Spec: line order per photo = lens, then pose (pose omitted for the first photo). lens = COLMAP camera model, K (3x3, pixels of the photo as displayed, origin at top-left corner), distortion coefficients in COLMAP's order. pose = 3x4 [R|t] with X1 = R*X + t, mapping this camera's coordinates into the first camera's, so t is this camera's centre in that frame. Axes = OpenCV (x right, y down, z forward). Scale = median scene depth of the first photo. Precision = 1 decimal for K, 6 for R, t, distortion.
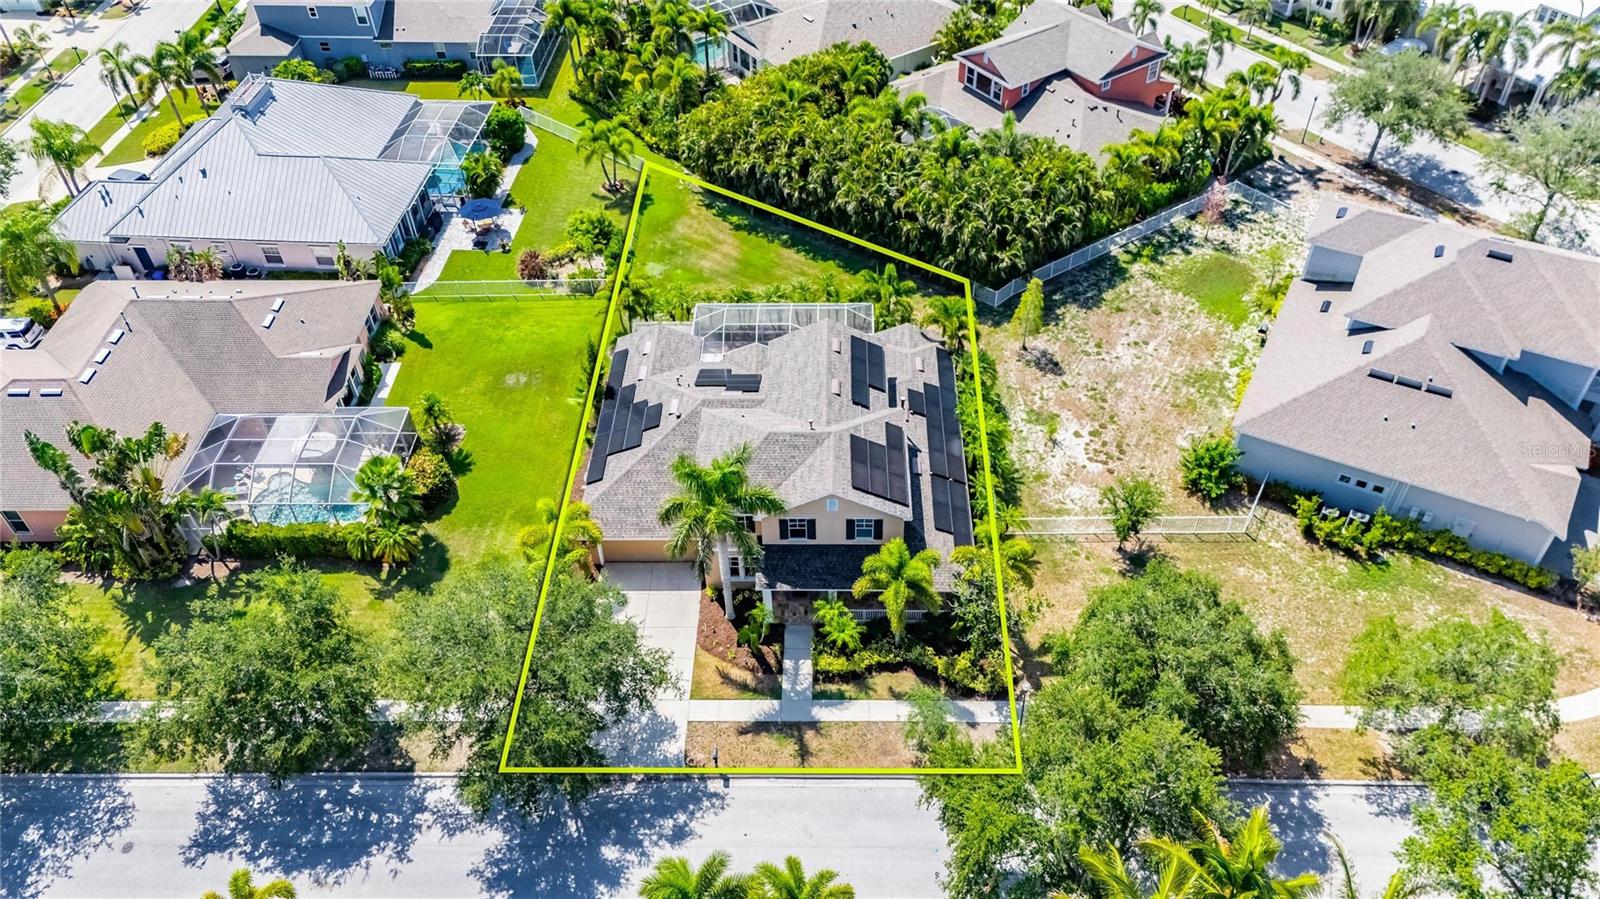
lens RADIAL K [[1180.4, 0, 803.2], [0, 1180.4, 449.4], [0, 0, 1]] dist [0.053926, -0.046134]
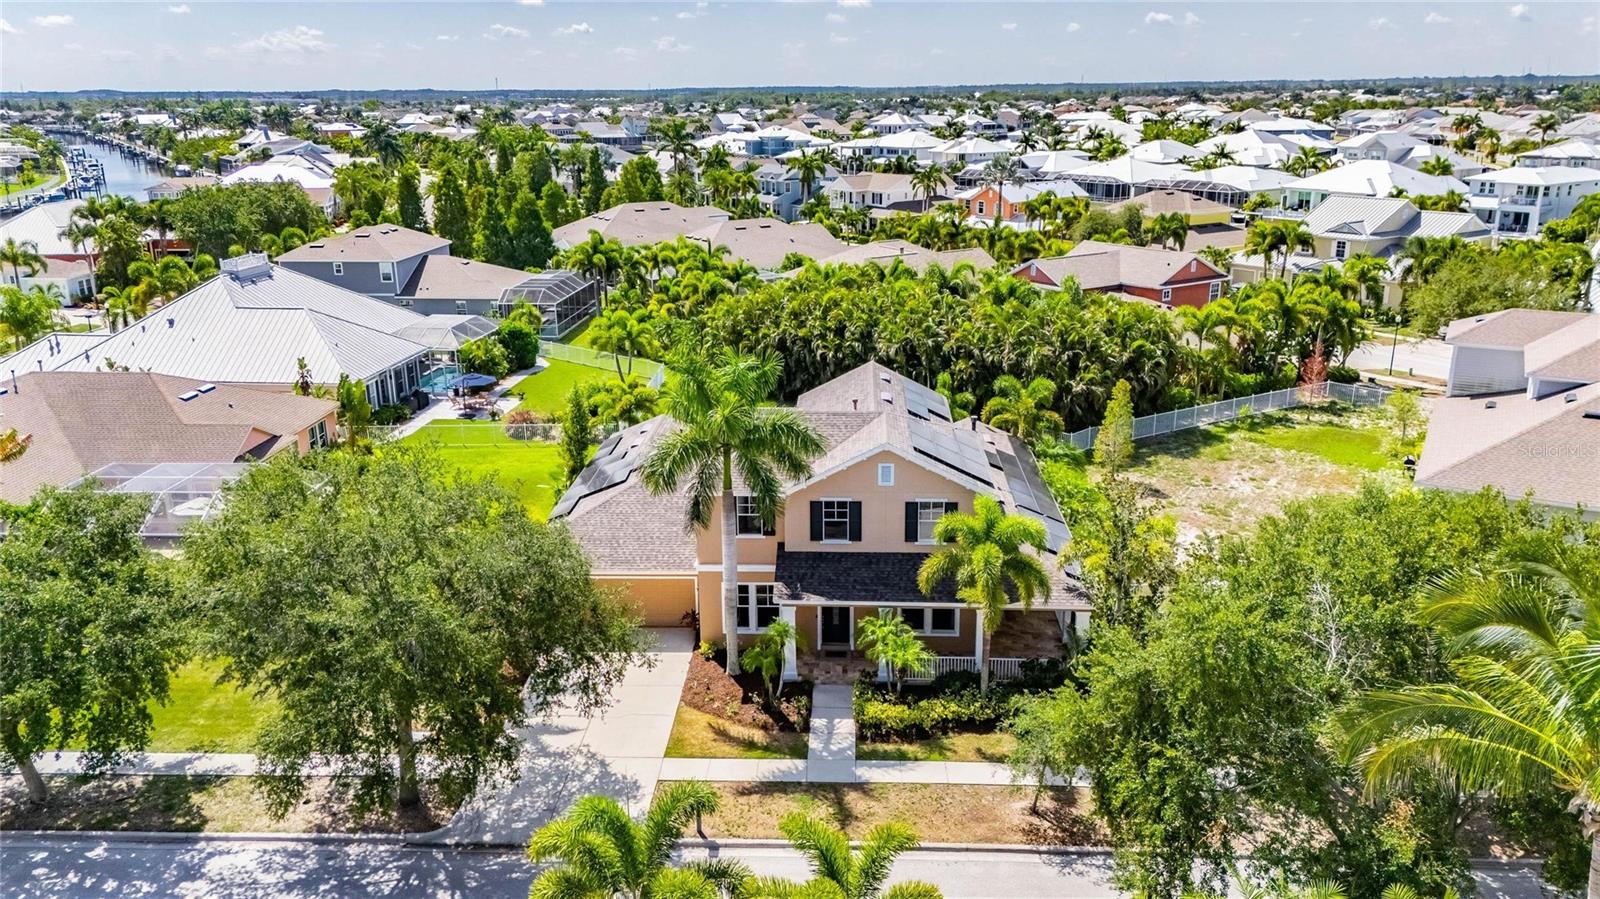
lens RADIAL K [[1180.4, 0, 802.4], [0, 1180.4, 440.8], [0, 0, 1]] dist [0.053926, -0.046134]
pose [[0.999631, 0.016481, -0.021580, -0.010069], [-0.024516, 0.889475, -0.456325, 0.342869], [0.011674, 0.456686, 0.889551, 0.348186]]
